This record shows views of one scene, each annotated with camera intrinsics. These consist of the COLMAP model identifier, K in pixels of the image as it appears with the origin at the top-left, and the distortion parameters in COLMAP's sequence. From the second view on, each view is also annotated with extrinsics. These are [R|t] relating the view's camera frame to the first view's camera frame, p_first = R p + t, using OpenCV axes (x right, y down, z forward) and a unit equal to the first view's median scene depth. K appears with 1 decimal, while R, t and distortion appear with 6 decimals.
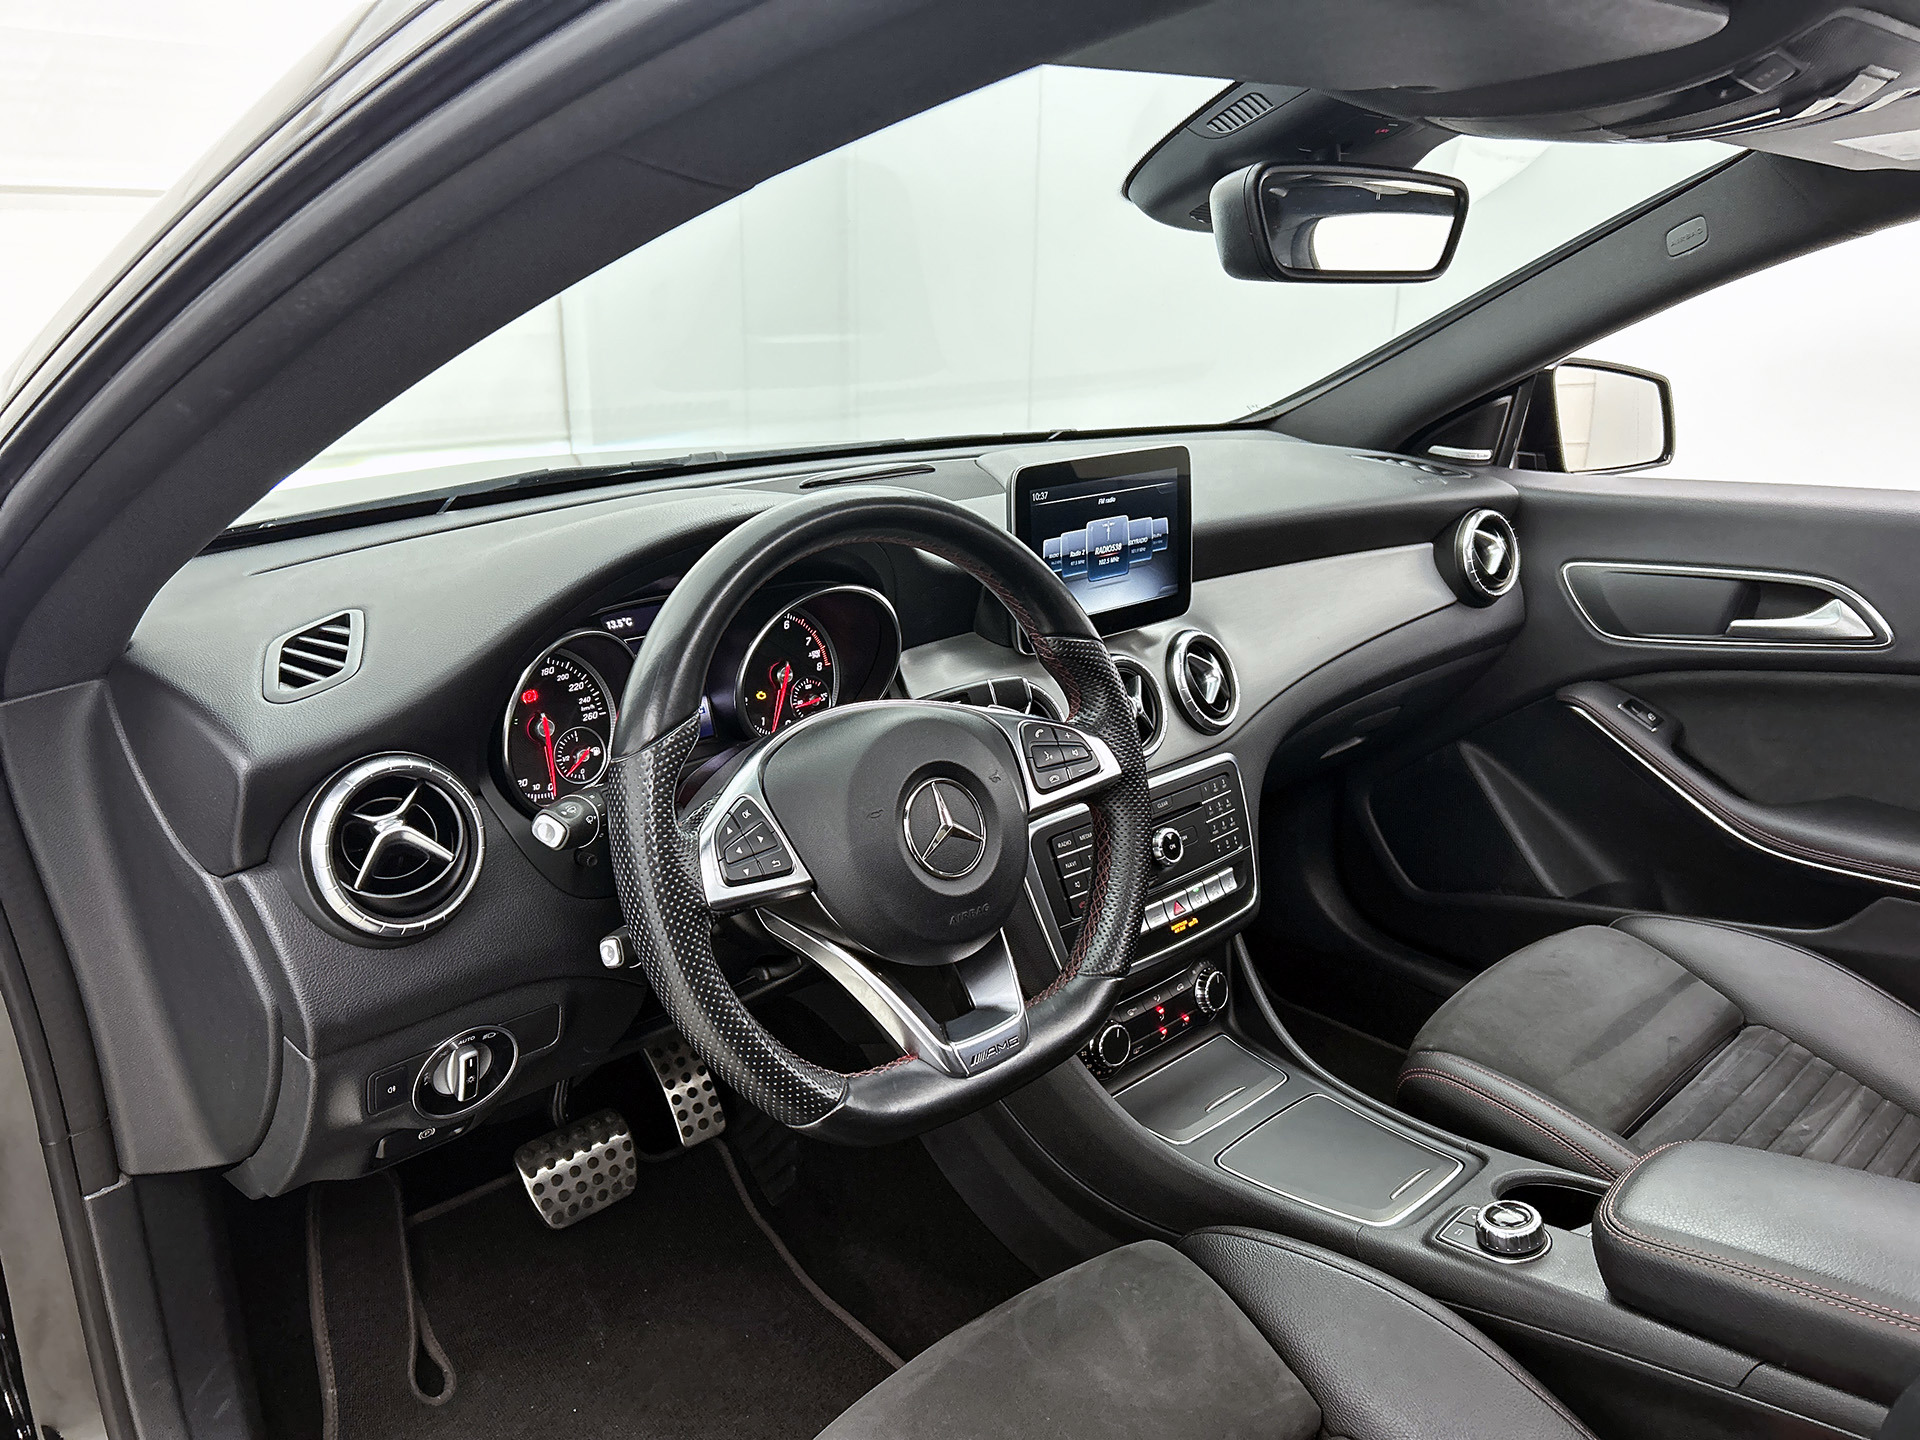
lens RADIAL K [[1411.1, 0, 927.3], [0, 1411.1, 721.1], [0, 0, 1]] dist [0.007837, -0.115448]
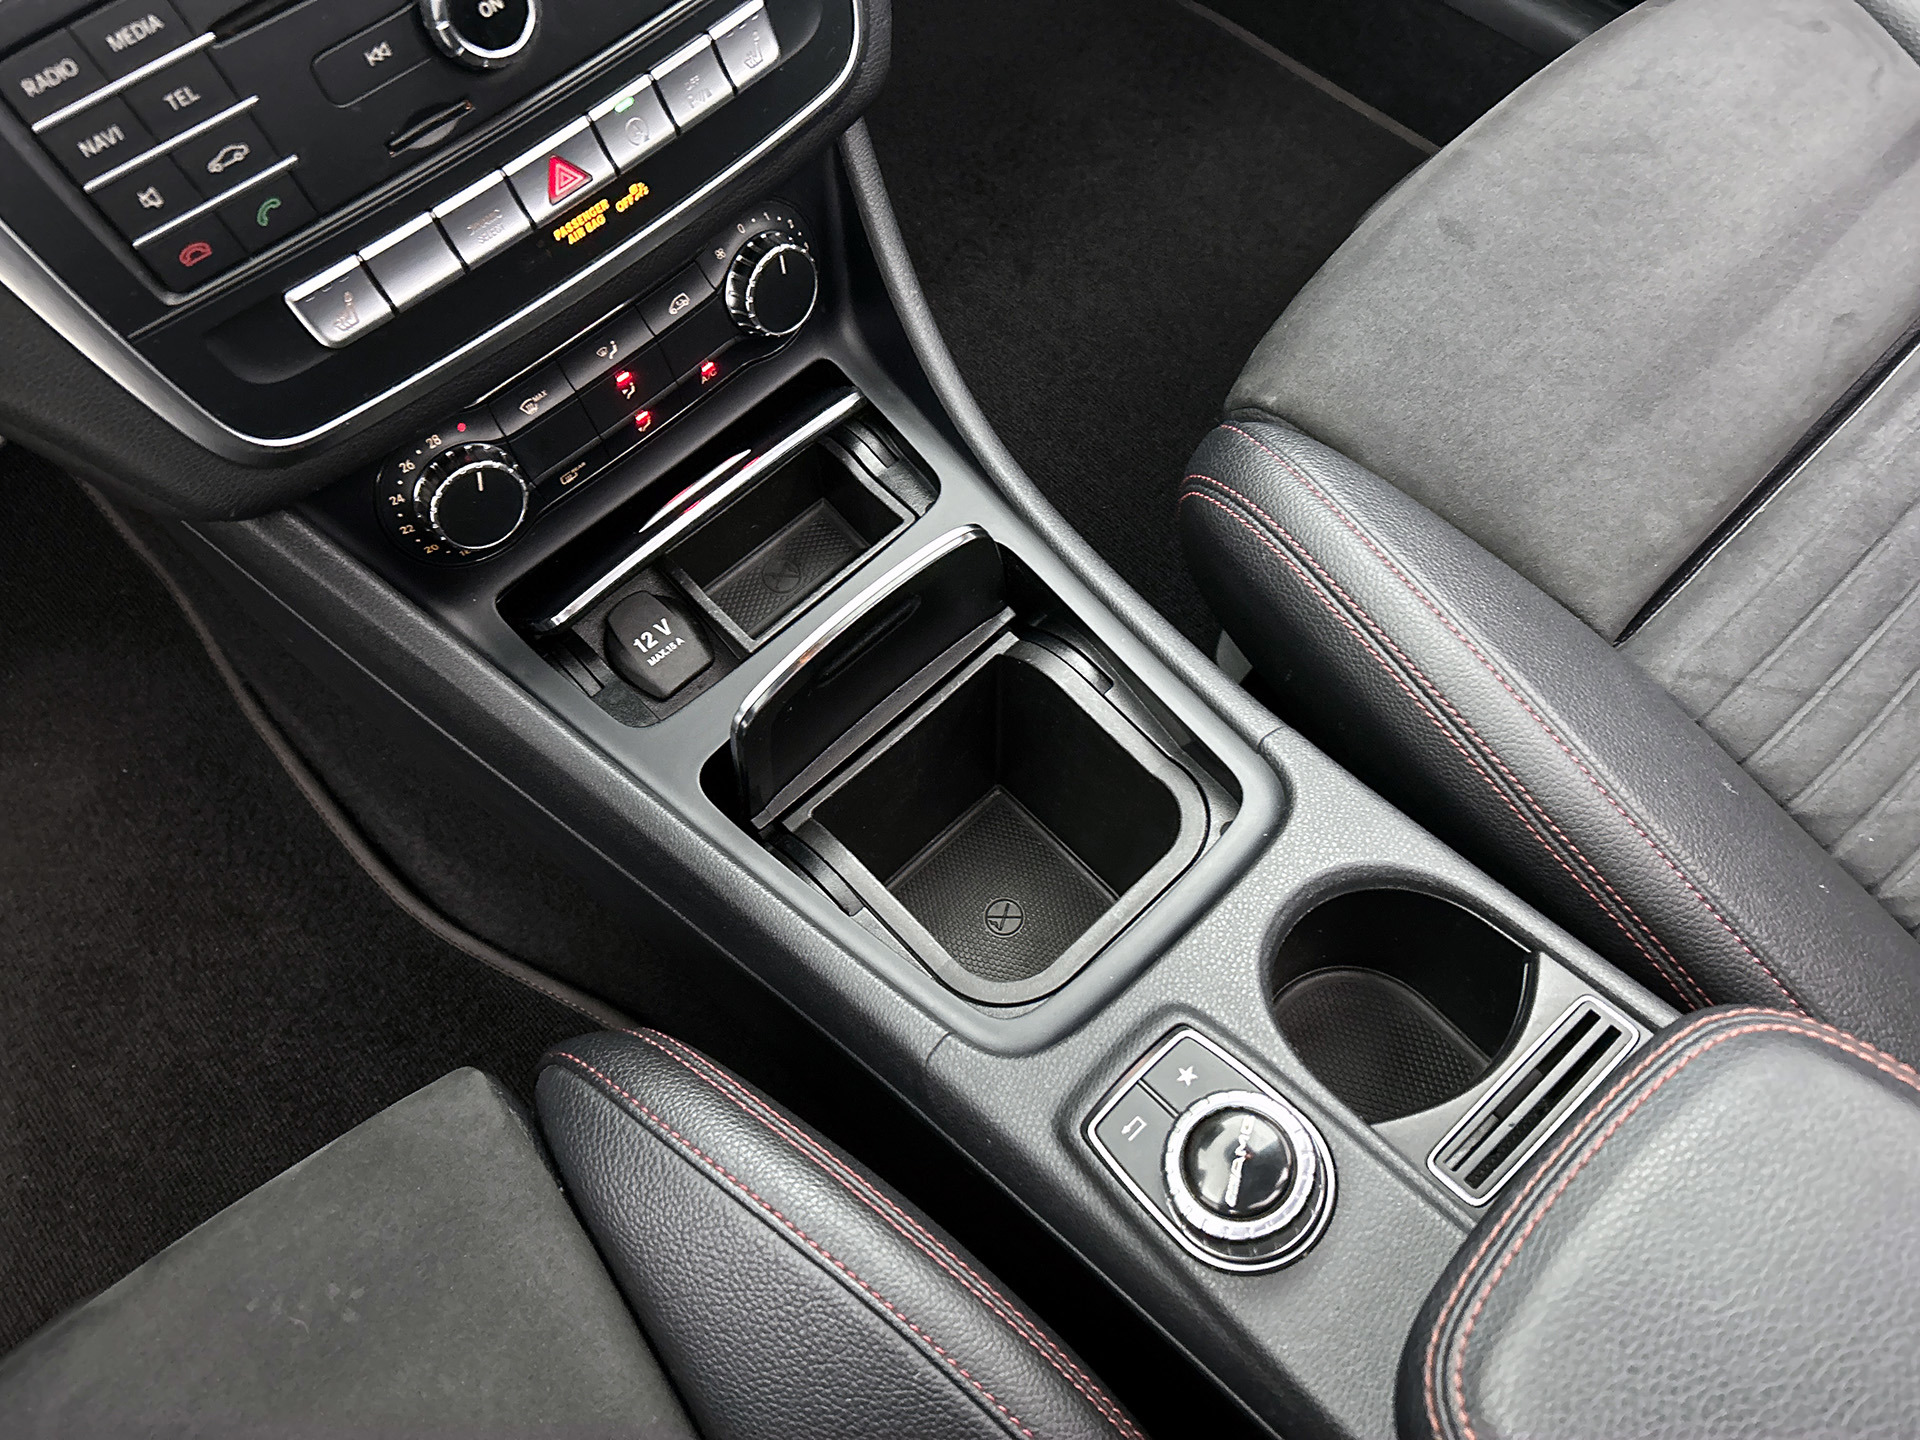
lens RADIAL K [[1460.2, 0, 960.0], [0, 1460.2, 720.0], [0, 0, 1]] dist [-0.010490, -0.013821]
pose [[0.999043, -0.042895, -0.008529, 0.272142], [0.036314, 0.704925, 0.708351, -0.026181], [-0.024373, -0.707983, 0.705808, 0.639015]]
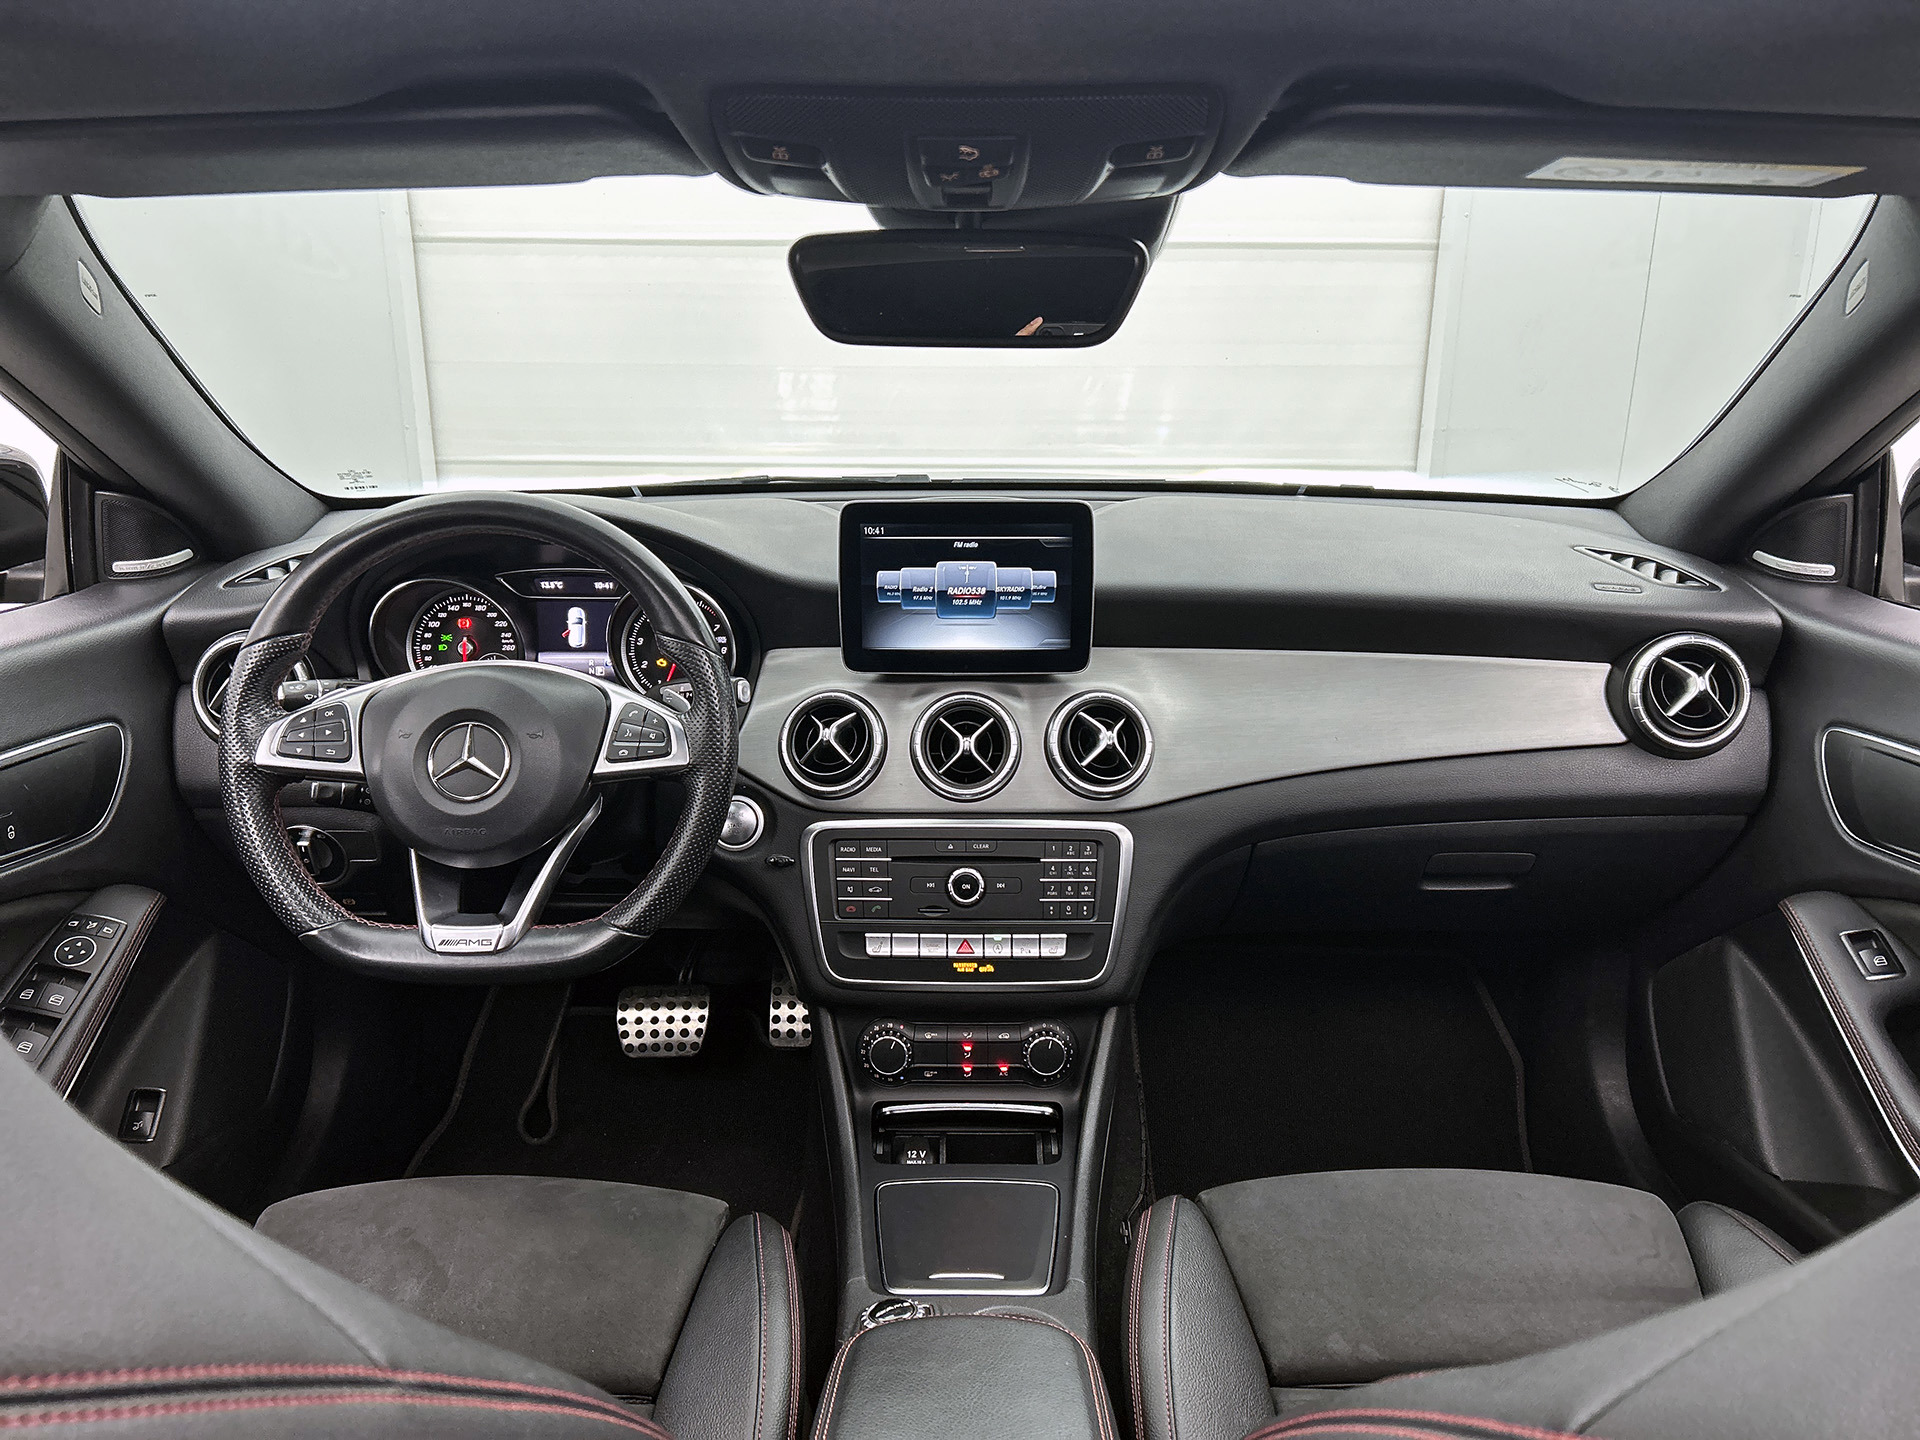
lens RADIAL K [[1377.1, 0, 960.0], [0, 1377.1, 720.0], [0, 0, 1]] dist [0.011686, -0.000446]
pose [[0.745433, 0.200072, -0.635847, 0.768891], [-0.208057, 0.976072, 0.063210, -0.089669], [0.633279, 0.085174, 0.769223, 0.216320]]
